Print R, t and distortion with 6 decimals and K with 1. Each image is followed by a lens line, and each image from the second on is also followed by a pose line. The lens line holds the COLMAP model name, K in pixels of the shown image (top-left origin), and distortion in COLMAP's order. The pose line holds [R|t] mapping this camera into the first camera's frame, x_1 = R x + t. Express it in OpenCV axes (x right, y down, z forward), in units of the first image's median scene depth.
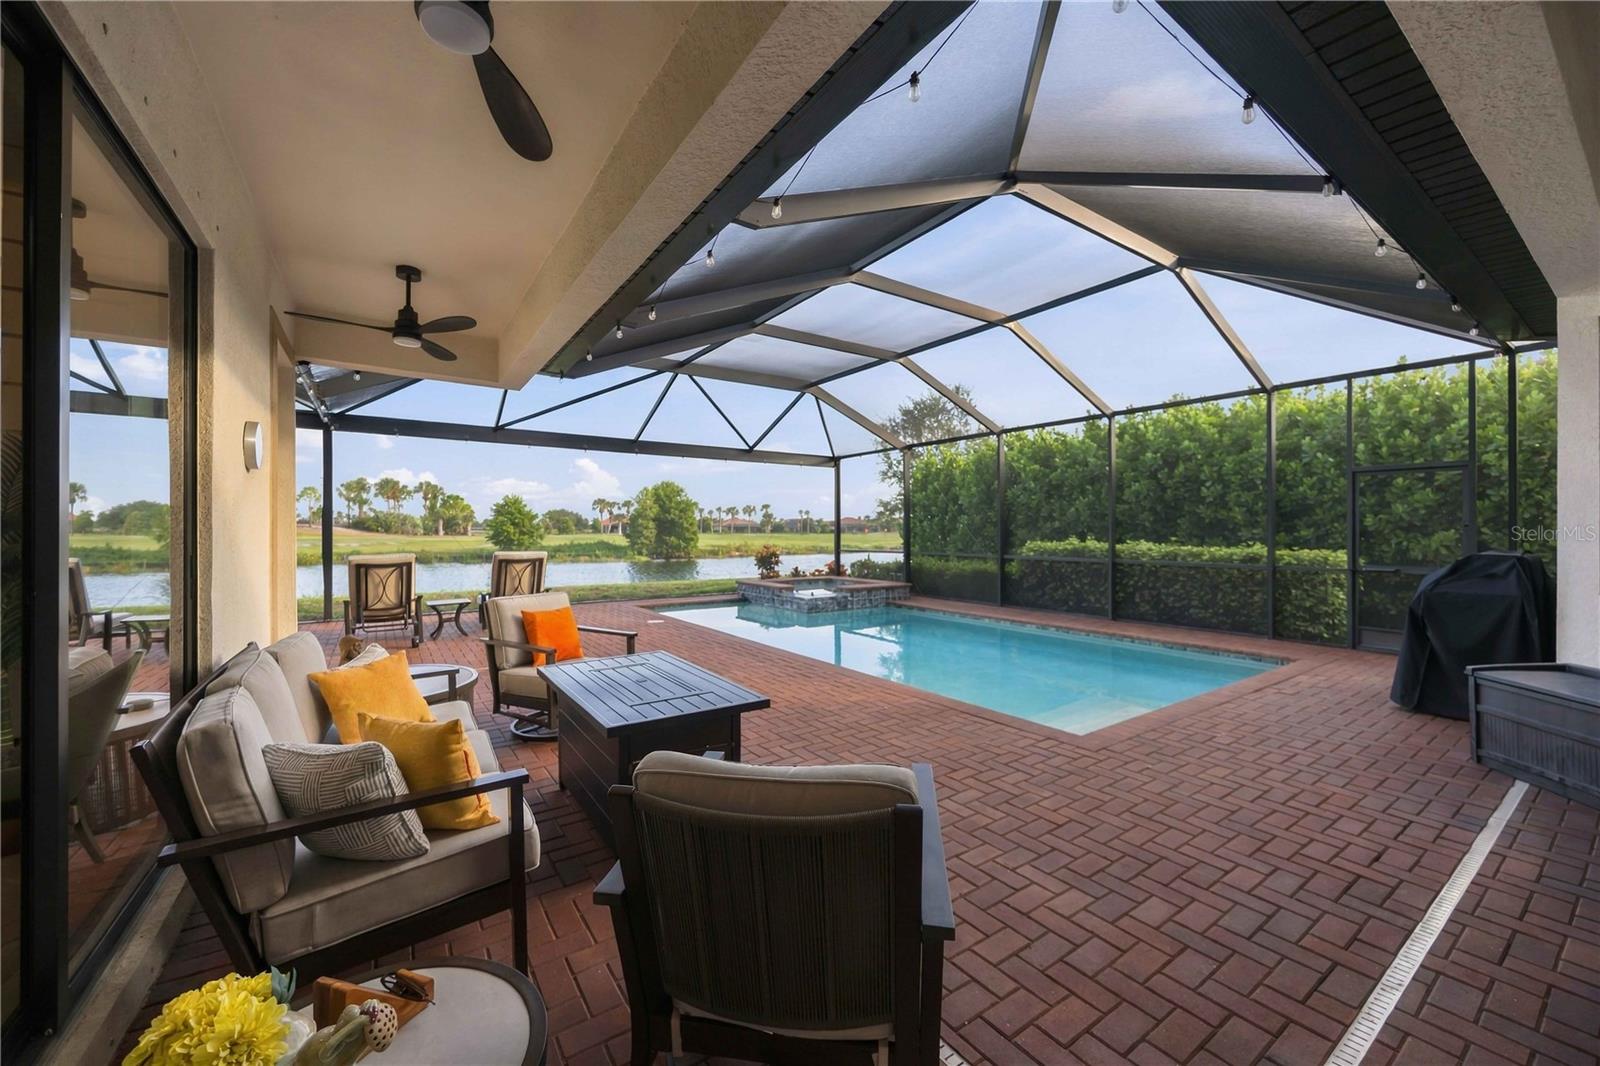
lens RADIAL K [[599.6, 0, 787.5], [0, 599.6, 531.6], [0, 0, 1]] dist [-0.002360, 0.000300]
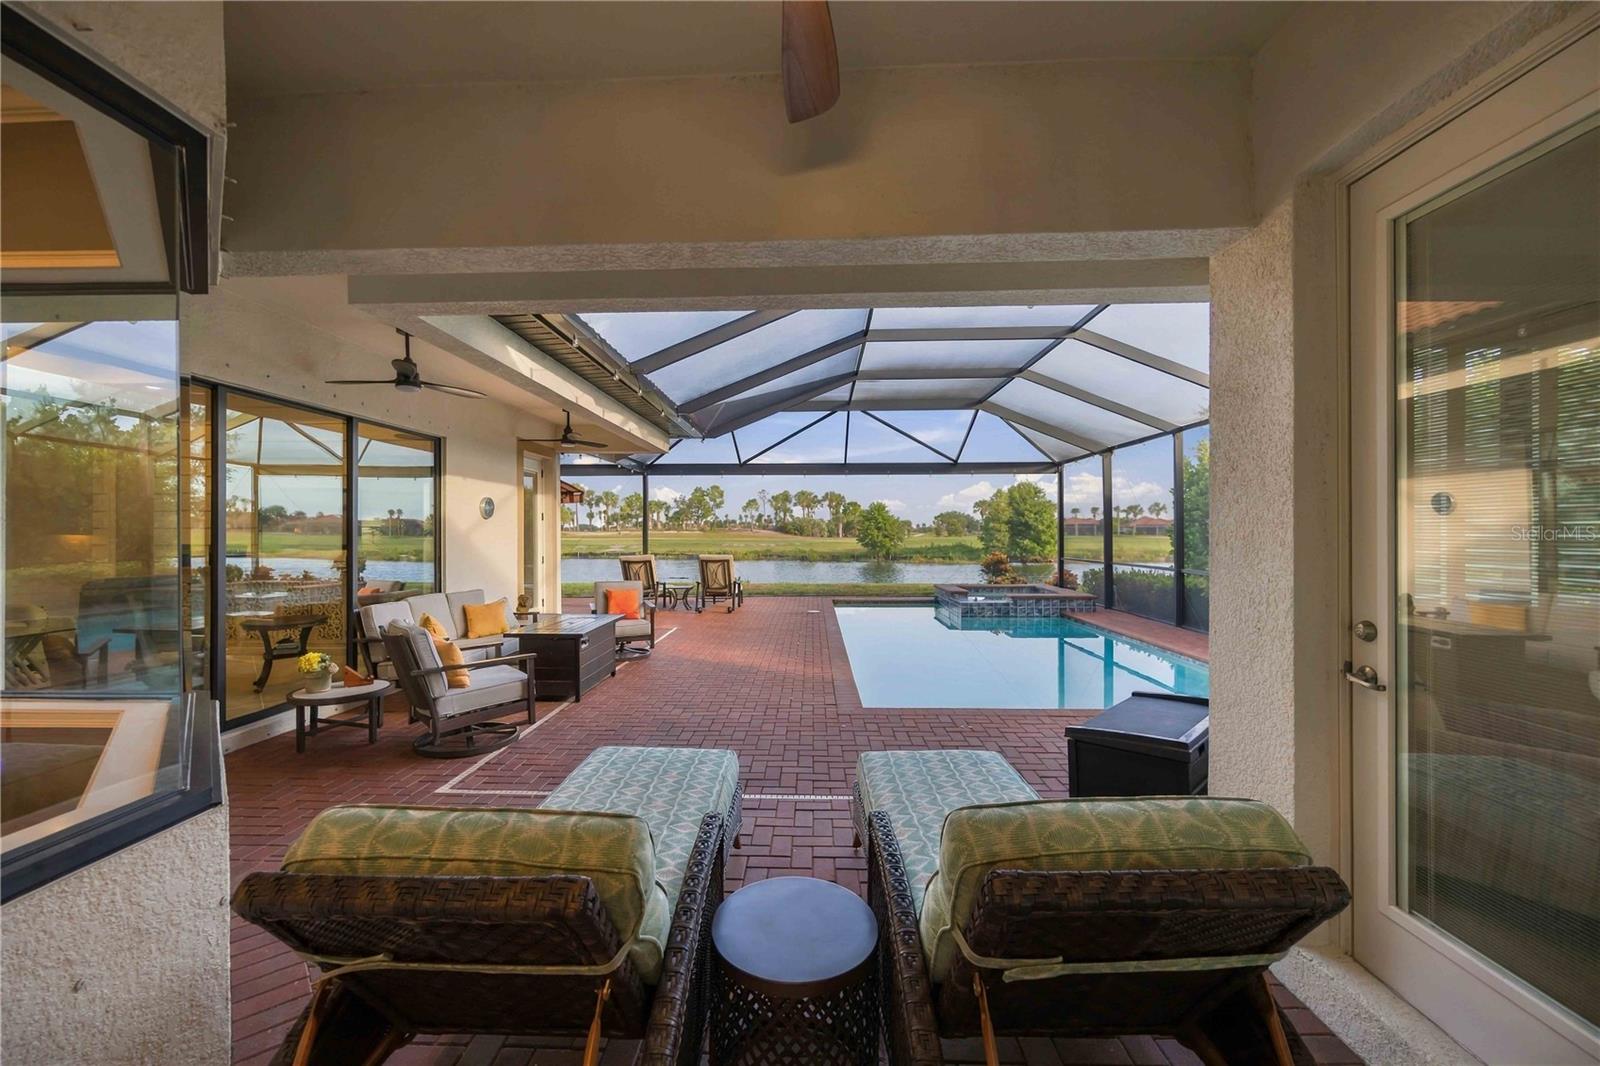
lens RADIAL K [[599.6, 0, 794.4], [0, 599.6, 529.4], [0, 0, 1]] dist [-0.002360, 0.000300]
pose [[0.811879, -0.003511, -0.583816, 0.074570], [-0.000394, 0.999978, -0.006561, -0.002415], [0.583826, 0.005557, 0.811860, -0.009268]]
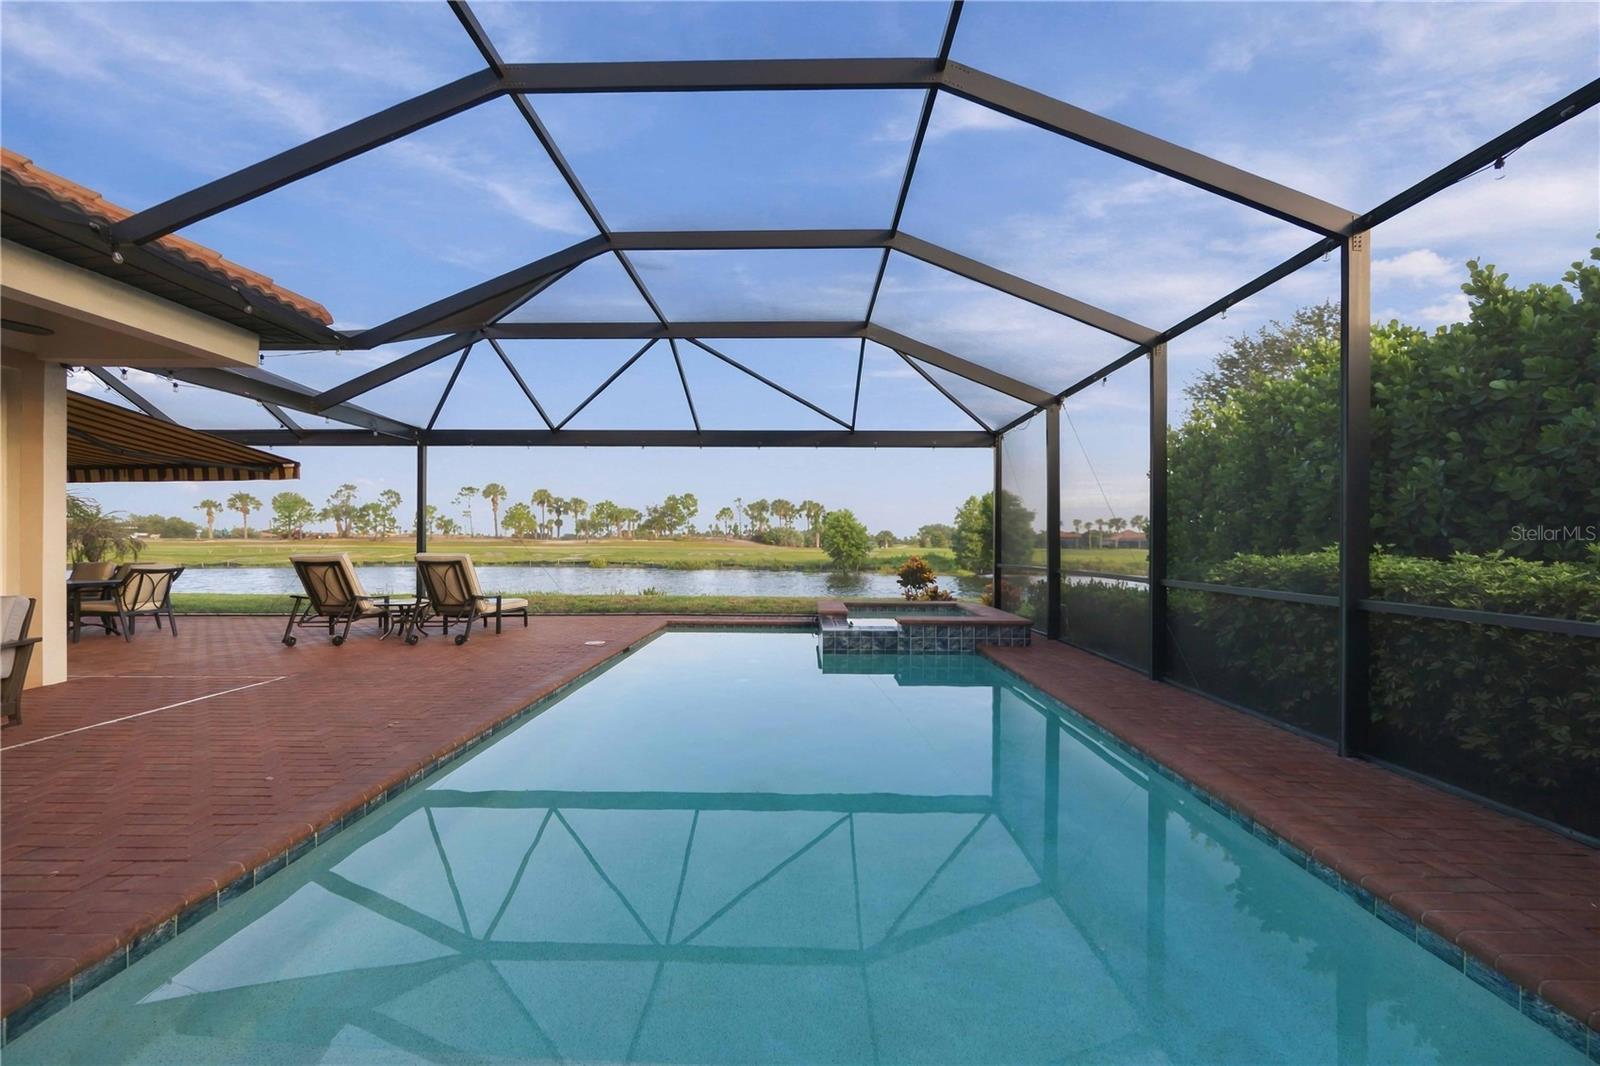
lens RADIAL K [[599.6, 0, 790.8], [0, 599.6, 542.8], [0, 0, 1]] dist [-0.002360, 0.000300]
pose [[0.821670, 0.004599, -0.569944, 0.070633], [-0.007595, 0.999967, -0.002880, 0.002060], [0.569912, 0.006695, 0.821678, 0.072494]]
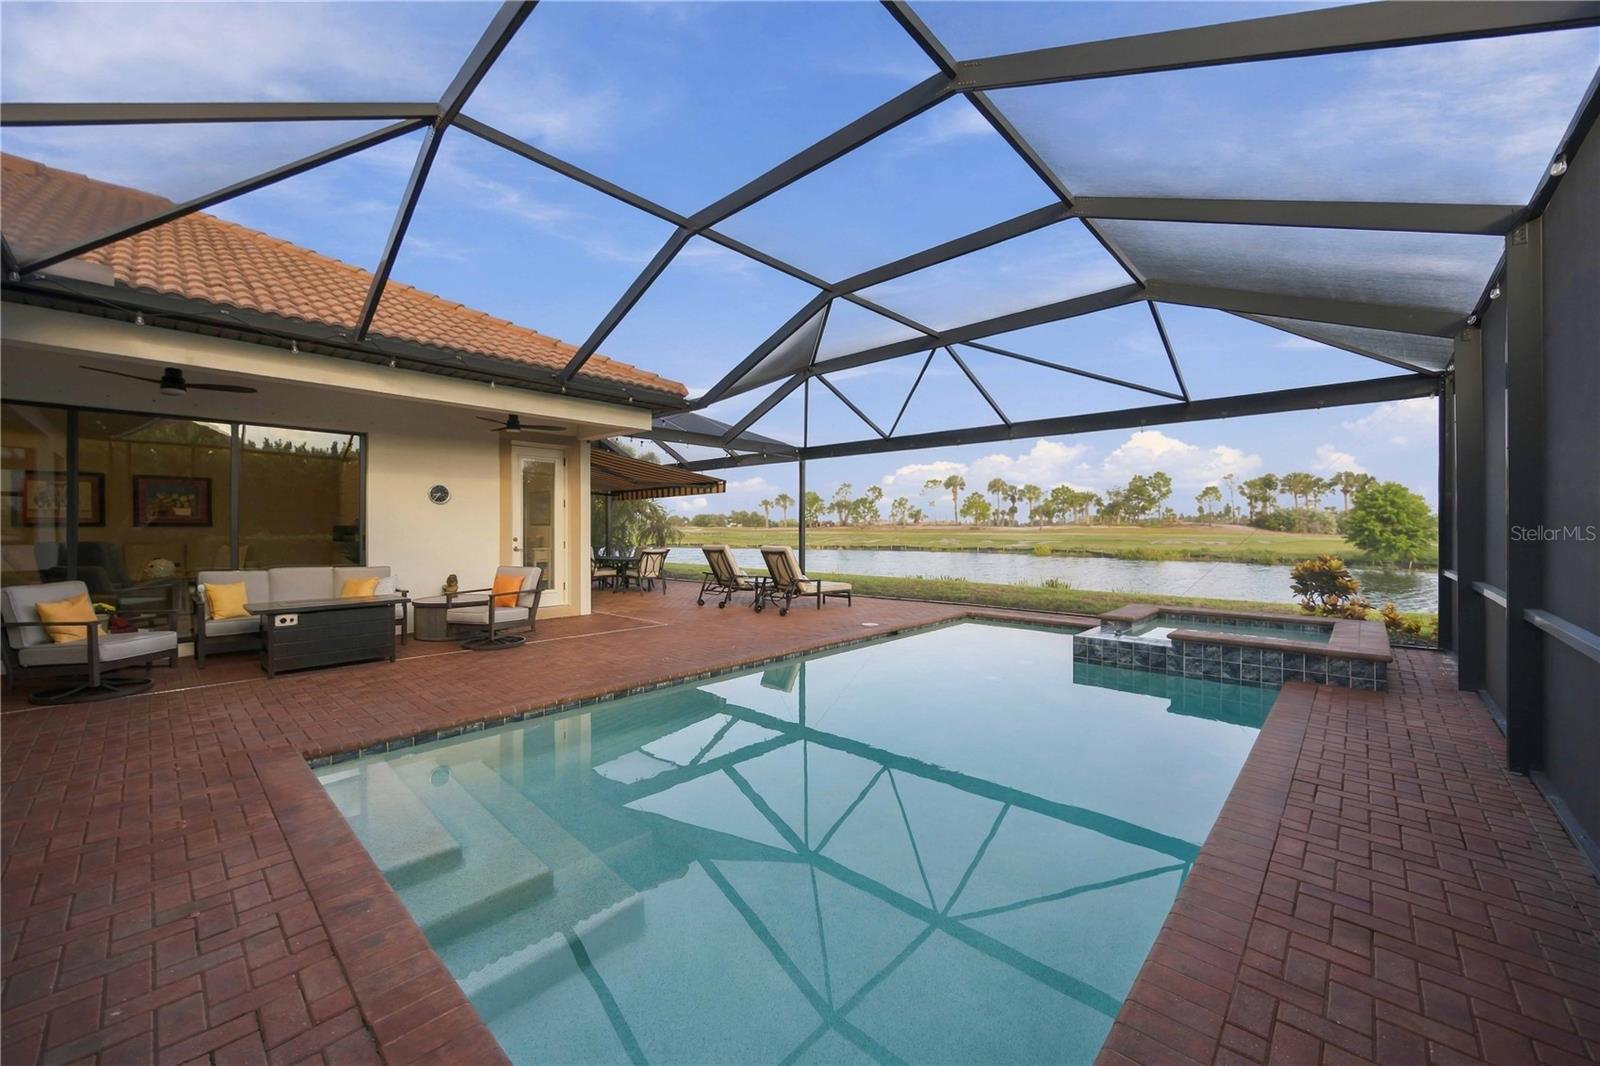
lens RADIAL K [[599.6, 0, 804.0], [0, 599.6, 528.0], [0, 0, 1]] dist [-0.002360, 0.000300]
pose [[0.240080, 0.000745, -0.970753, 0.103302], [-0.003619, 0.999993, -0.000127, -0.000413], [0.970746, 0.003544, 0.240081, 0.101317]]
